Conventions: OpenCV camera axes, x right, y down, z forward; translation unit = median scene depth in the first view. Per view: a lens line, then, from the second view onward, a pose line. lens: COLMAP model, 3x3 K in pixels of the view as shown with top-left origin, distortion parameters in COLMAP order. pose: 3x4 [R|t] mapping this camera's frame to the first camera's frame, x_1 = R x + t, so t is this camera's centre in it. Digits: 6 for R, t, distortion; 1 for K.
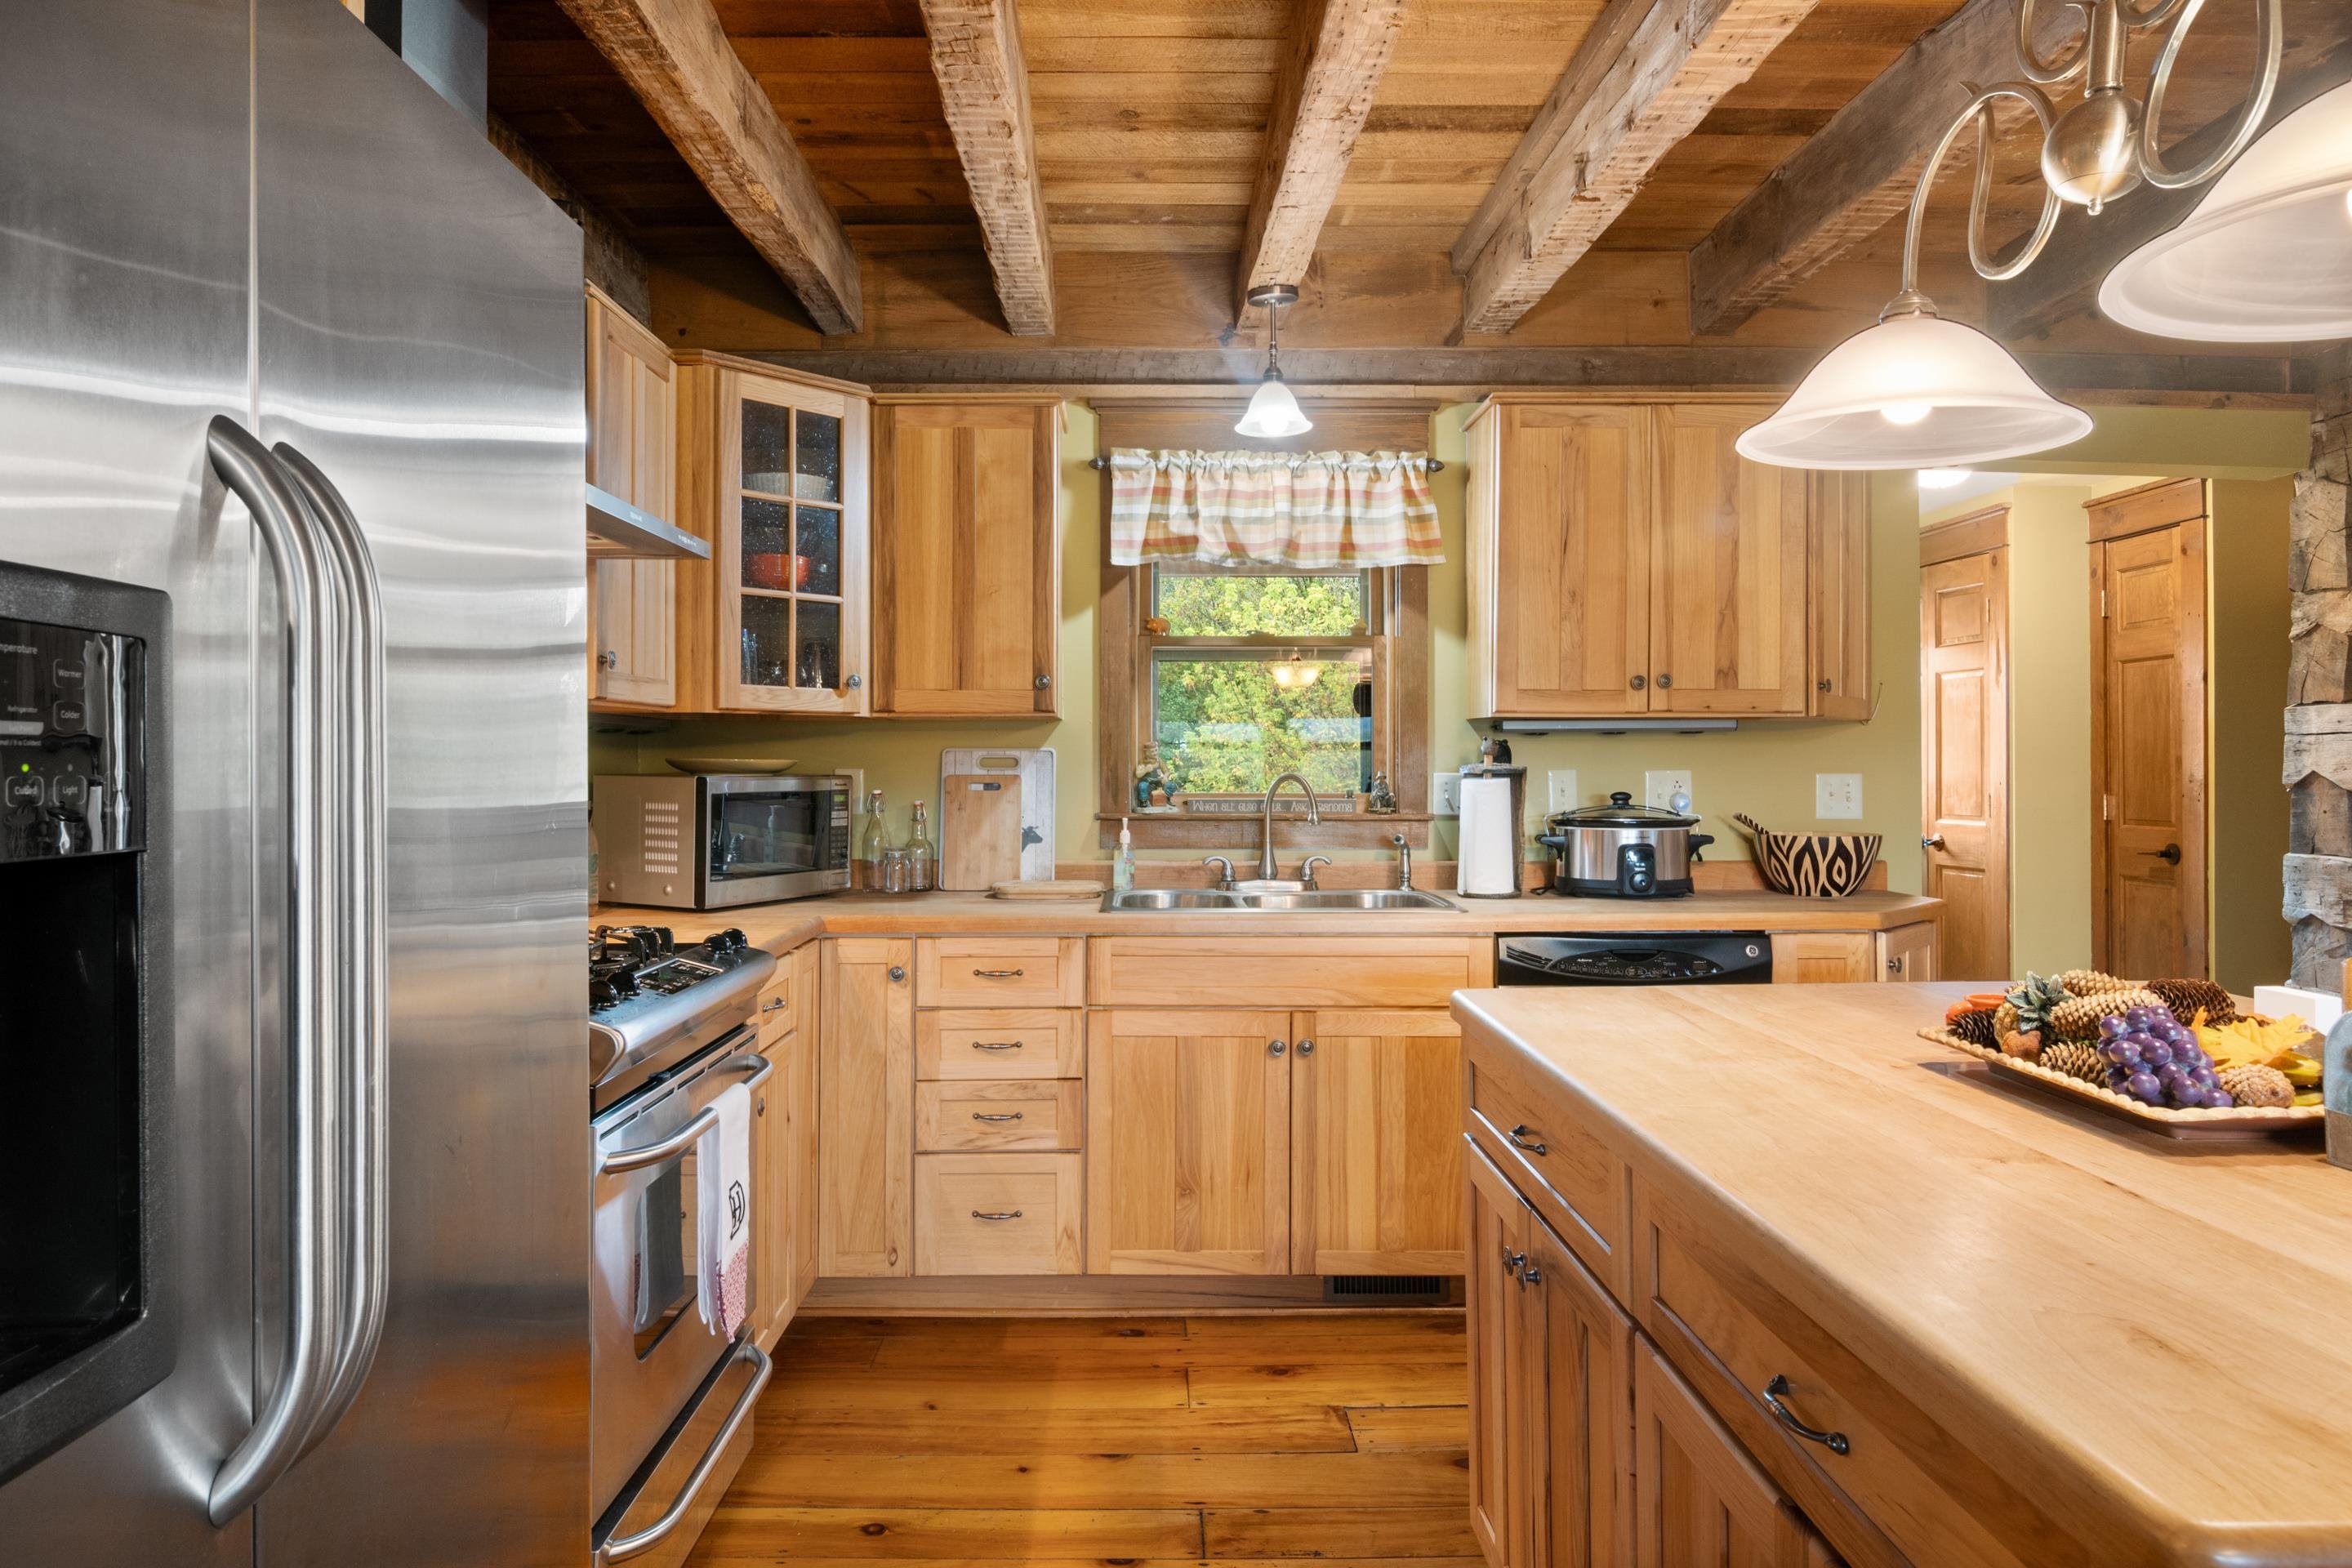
lens RADIAL K [[1404.8, 0, 1140.6], [0, 1404.8, 783.7], [0, 0, 1]] dist [0.015397, -0.013878]
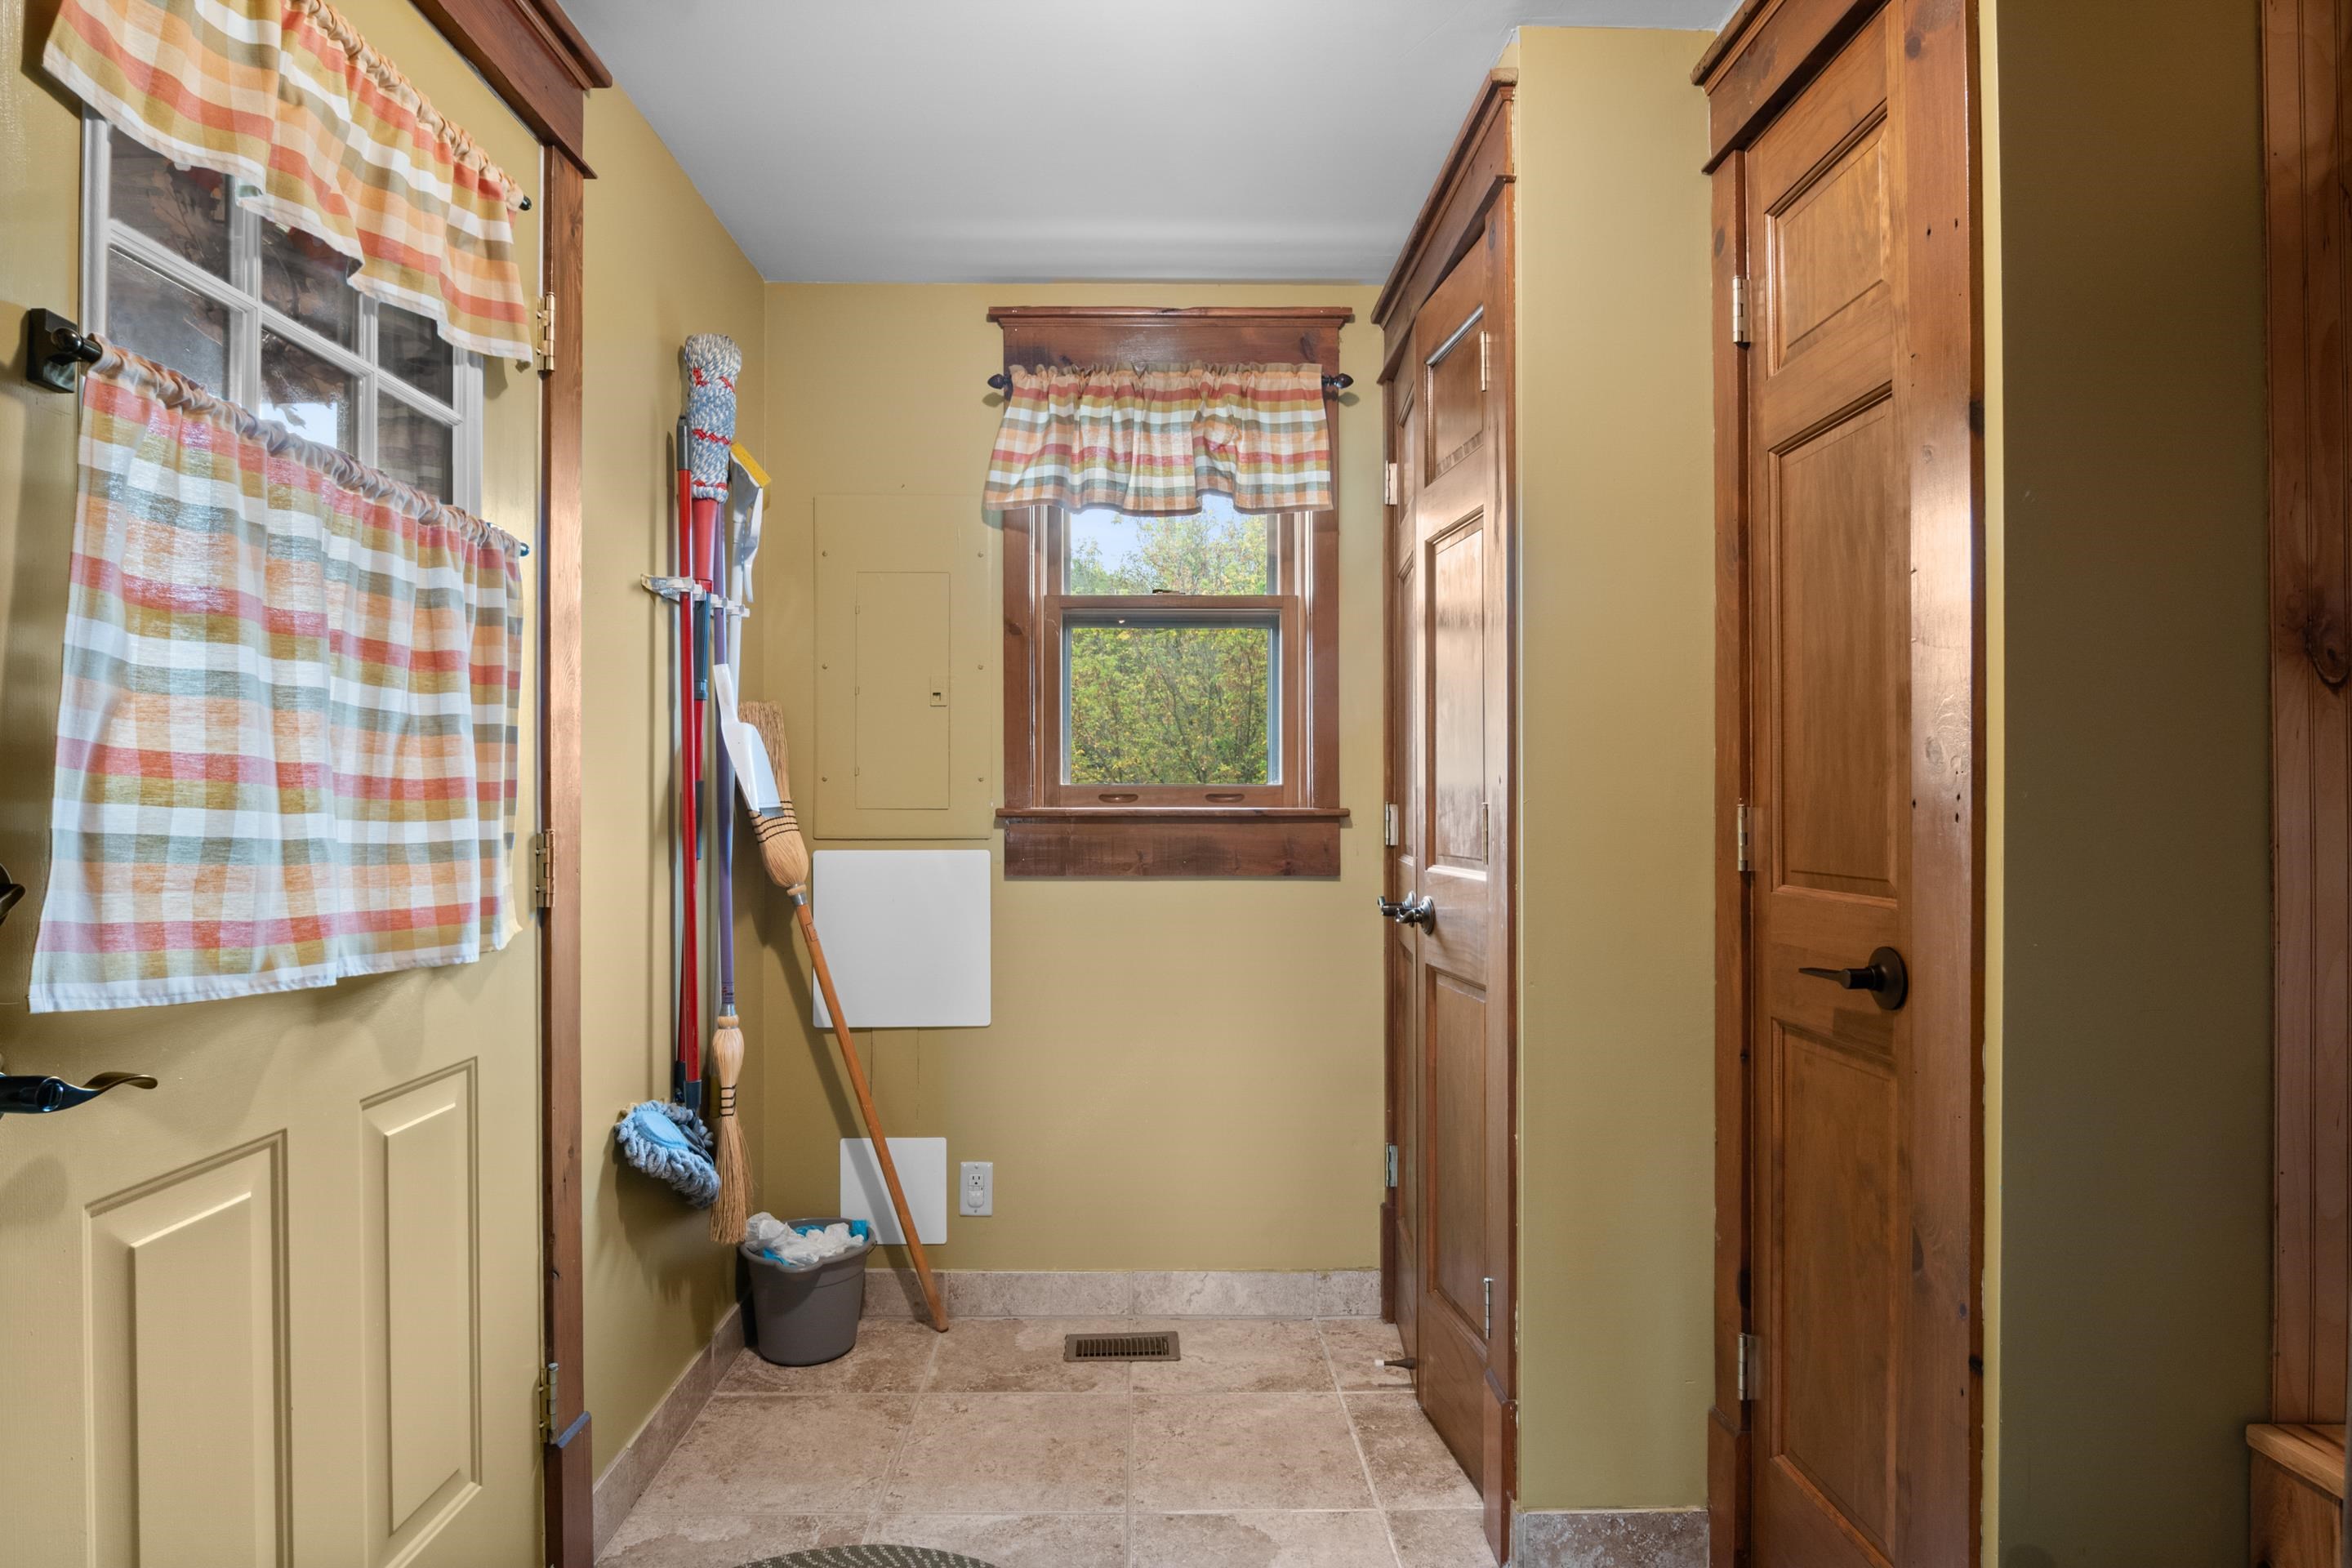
lens RADIAL K [[1235.4, 0, 1175.3], [0, 1235.4, 819.0], [0, 0, 1]] dist [-0.020633, -0.000138]
pose [[0.999428, 0.003084, 0.033682, 0.537247], [-0.003161, 0.999992, 0.002254, 0.011724], [-0.033674, -0.002359, 0.999430, 0.695181]]
